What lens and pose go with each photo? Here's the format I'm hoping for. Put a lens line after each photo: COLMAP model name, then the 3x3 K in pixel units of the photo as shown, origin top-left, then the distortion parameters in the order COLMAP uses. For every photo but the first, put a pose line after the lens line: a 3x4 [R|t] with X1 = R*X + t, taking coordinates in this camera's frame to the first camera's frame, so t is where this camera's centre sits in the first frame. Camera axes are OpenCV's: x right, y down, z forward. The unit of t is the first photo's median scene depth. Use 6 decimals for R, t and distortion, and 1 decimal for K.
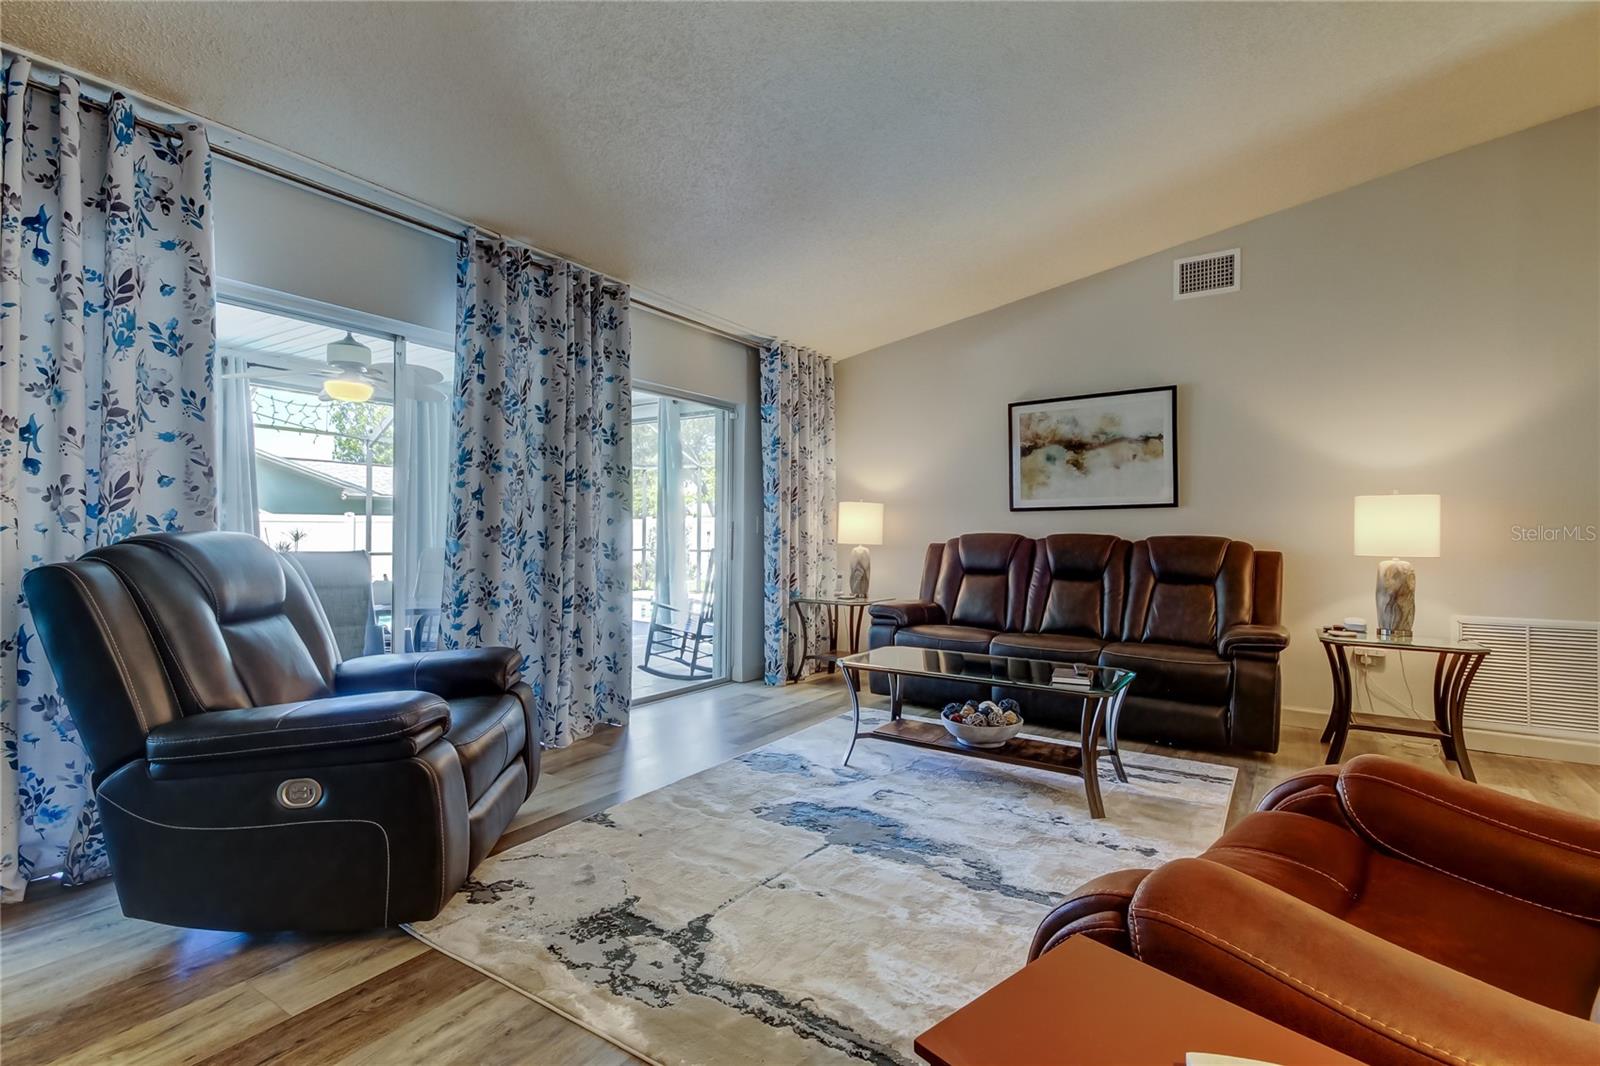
lens RADIAL K [[745.4, 0, 798.9], [0, 745.4, 538.5], [0, 0, 1]] dist [0.014931, -0.000237]
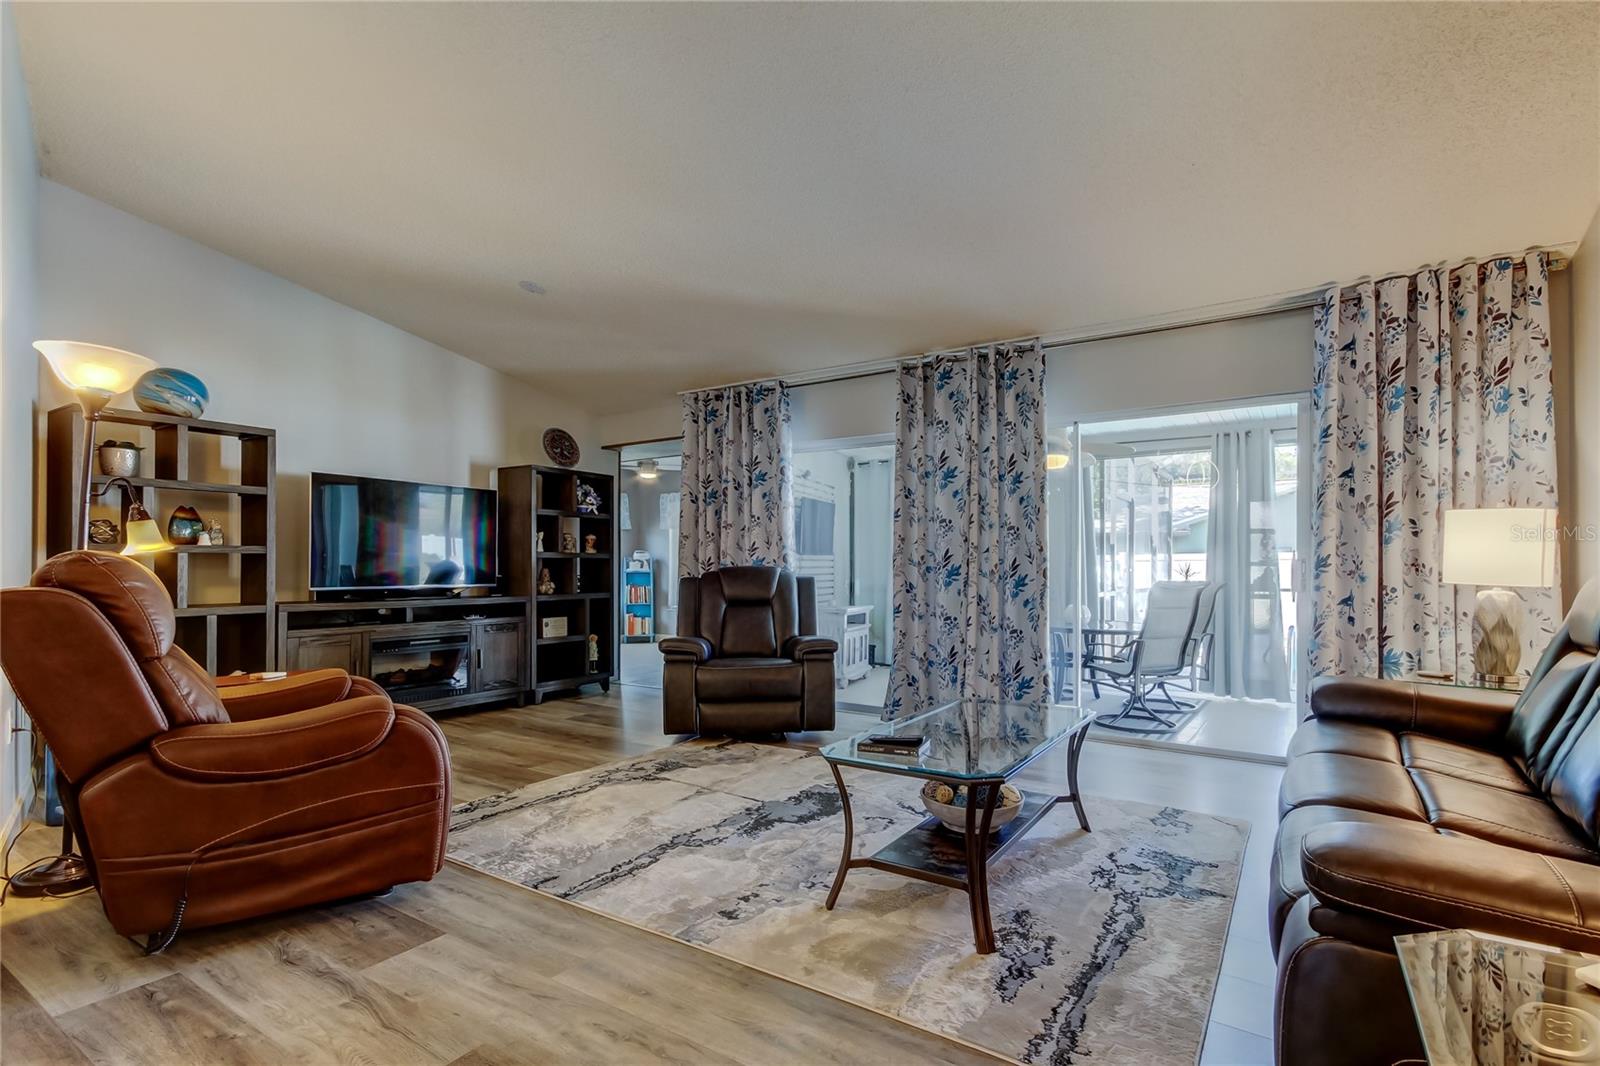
lens RADIAL K [[745.4, 0, 833.9], [0, 745.4, 565.3], [0, 0, 1]] dist [0.014931, -0.000237]
pose [[0.036041, -0.009112, -0.999309, 1.073957], [-0.011439, 0.999889, -0.009529, 0.007746], [0.999285, 0.011775, 0.035933, 0.857458]]
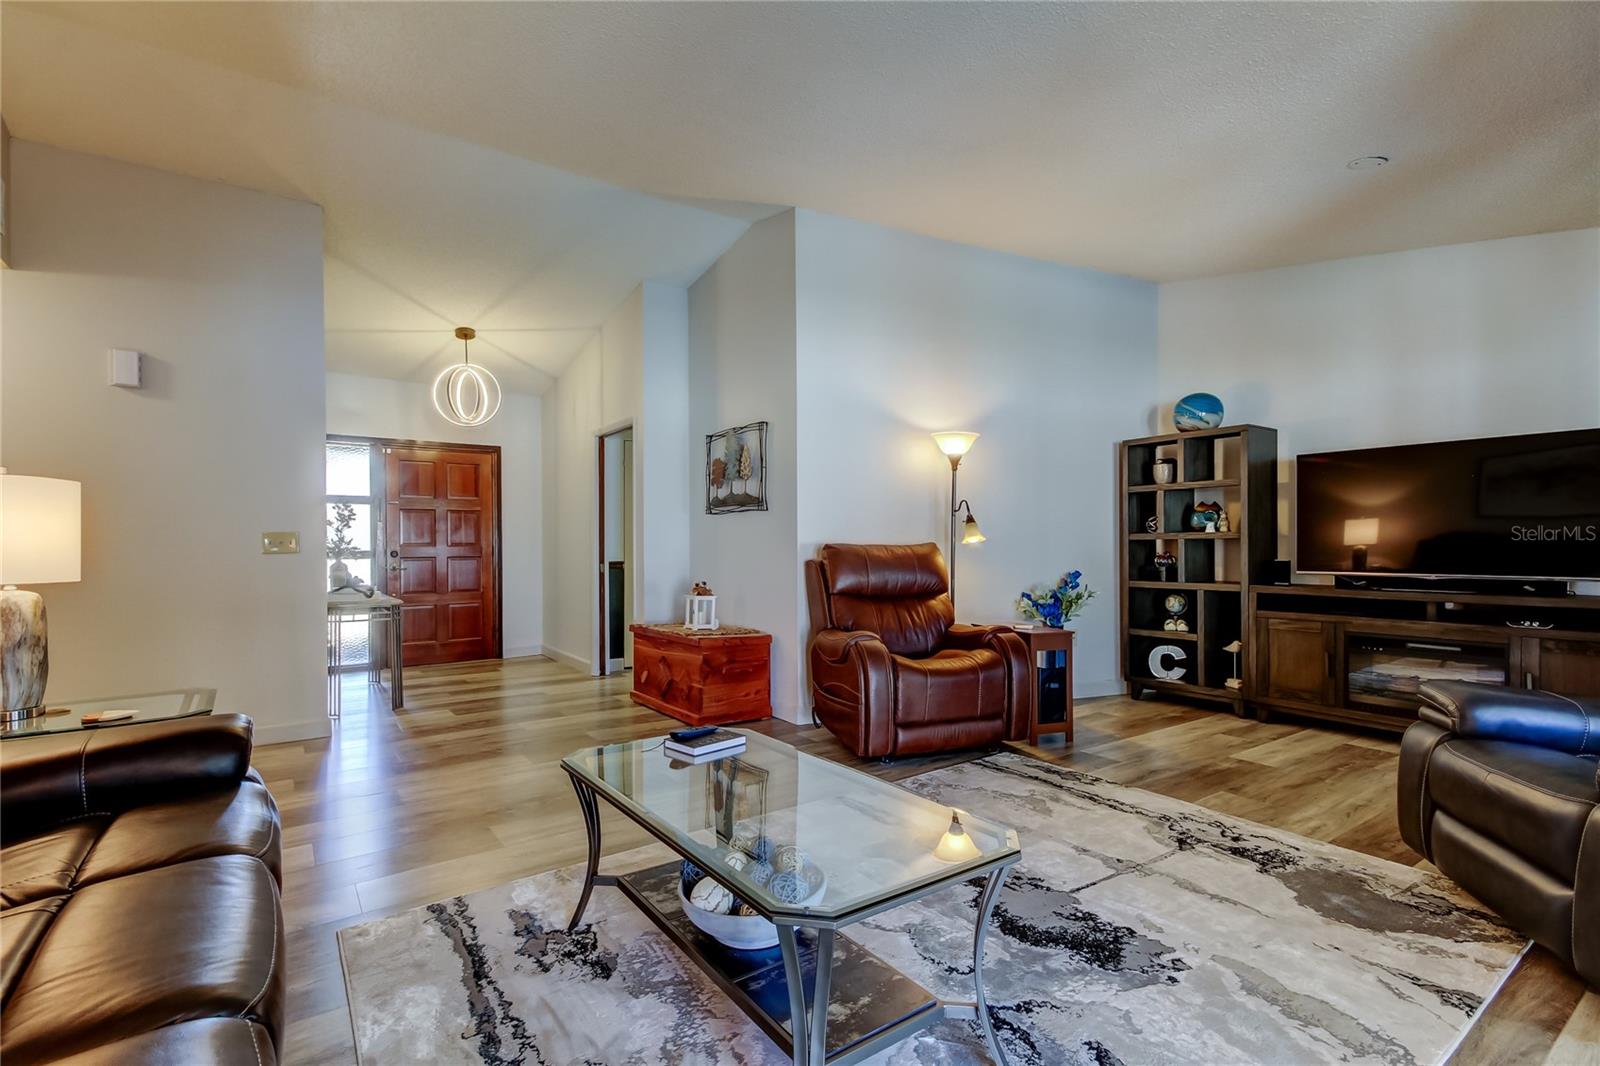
lens RADIAL K [[745.4, 0, 805.2], [0, 745.4, 533.8], [0, 0, 1]] dist [0.014931, -0.000237]
pose [[-0.937449, 0.000855, 0.348122, 0.019234], [-0.002259, 0.999961, -0.008538, -0.008675], [-0.348115, -0.008791, -0.937411, 1.562644]]
